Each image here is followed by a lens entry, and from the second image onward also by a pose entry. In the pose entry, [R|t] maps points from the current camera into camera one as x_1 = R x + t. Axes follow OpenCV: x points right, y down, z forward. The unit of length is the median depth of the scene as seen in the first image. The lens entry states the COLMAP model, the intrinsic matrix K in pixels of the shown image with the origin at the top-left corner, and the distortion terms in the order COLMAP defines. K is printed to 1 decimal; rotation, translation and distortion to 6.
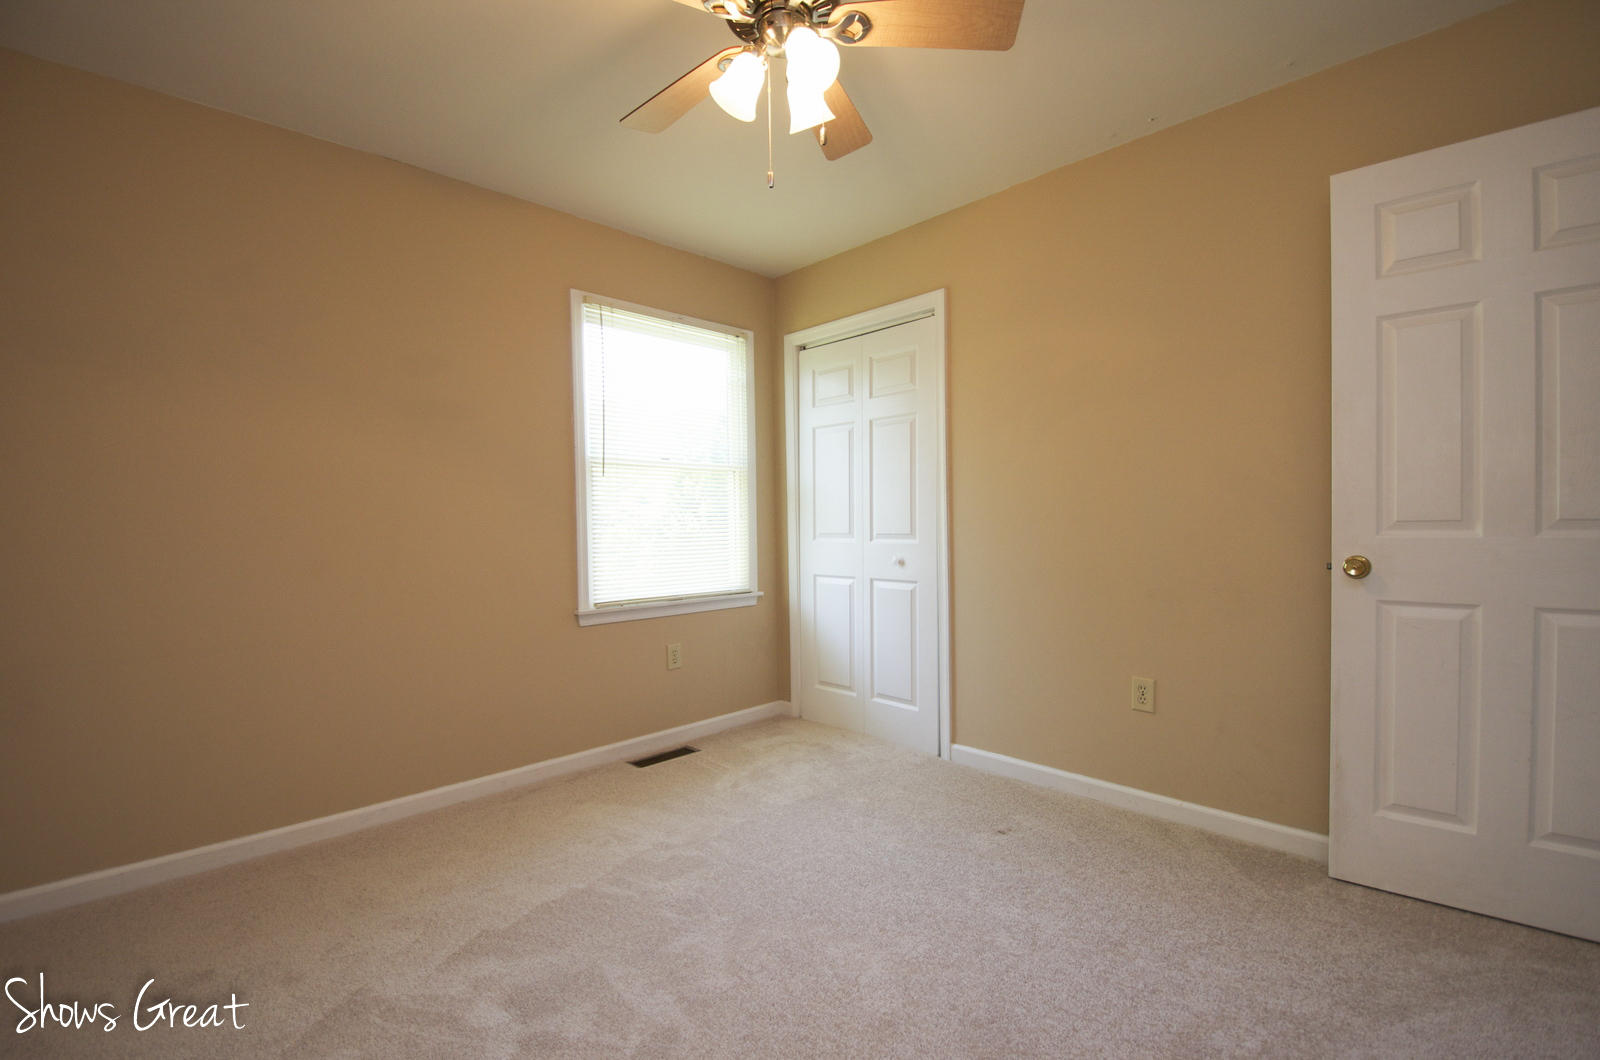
lens RADIAL K [[720.2, 0, 807.1], [0, 720.2, 539.8], [0, 0, 1]] dist [0.018881, -0.025576]
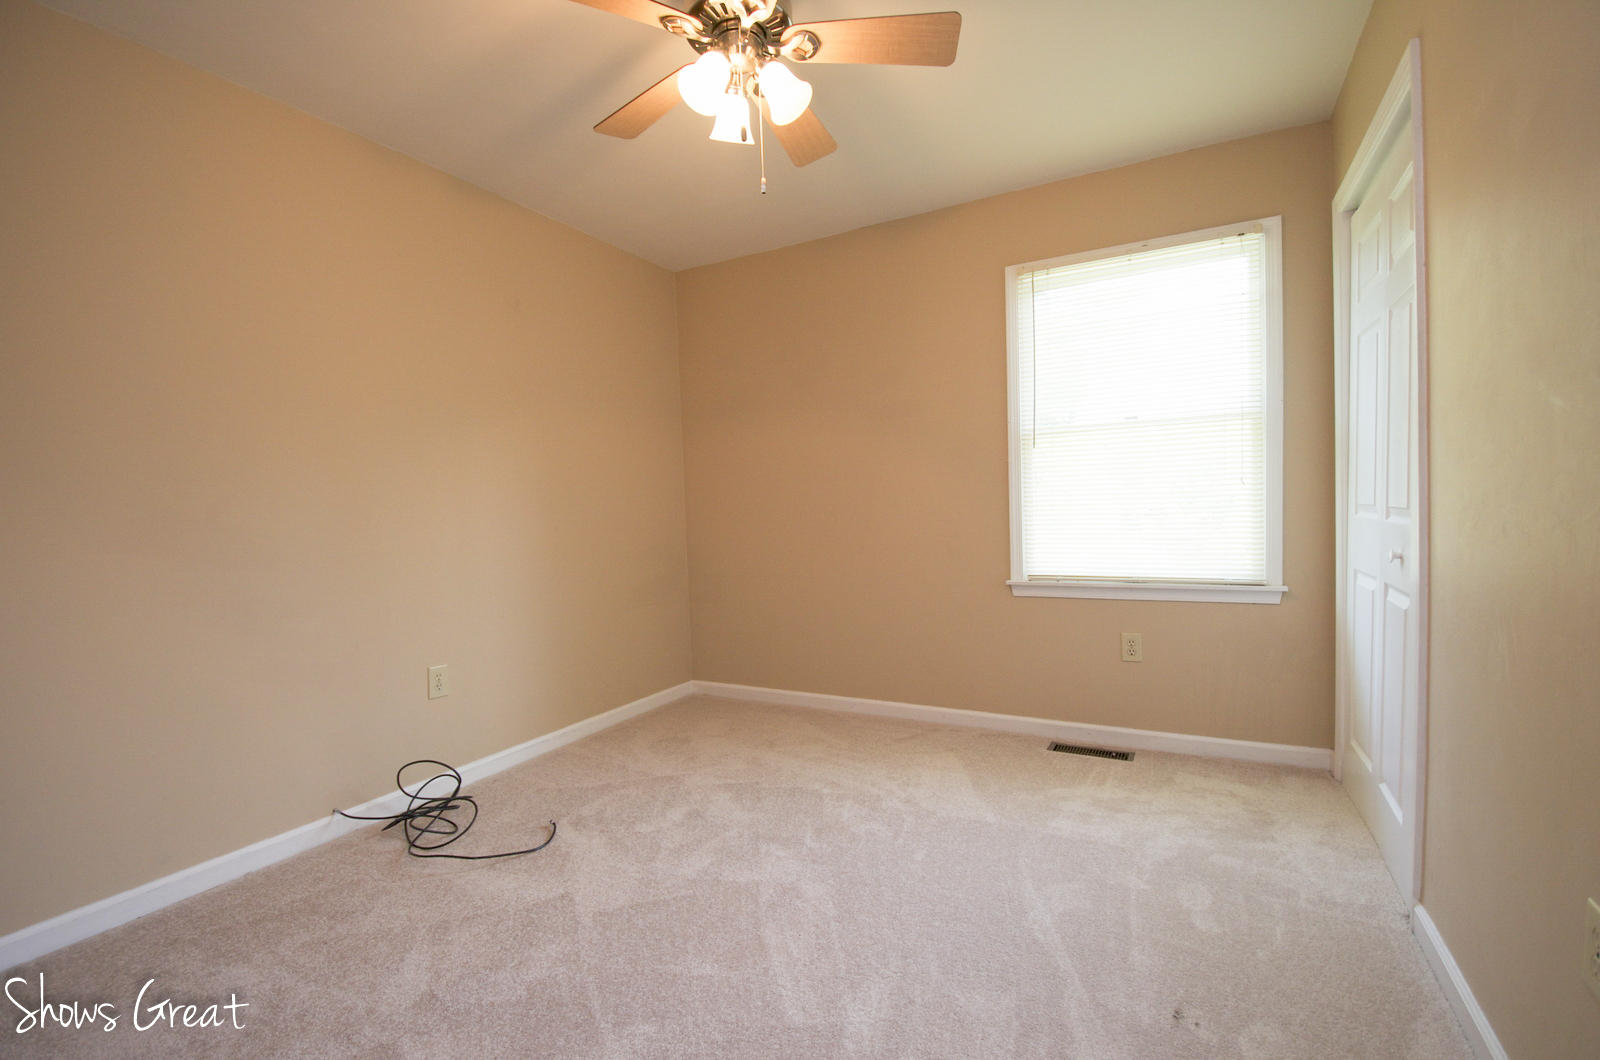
lens RADIAL K [[705.0, 0, 812.8], [0, 705.0, 540.3], [0, 0, 1]] dist [0.016388, -0.024080]
pose [[0.276918, 0.048702, -0.959659, 0.553287], [0.005681, 0.998614, 0.052318, -0.013496], [0.960877, -0.019940, 0.276257, 0.430041]]
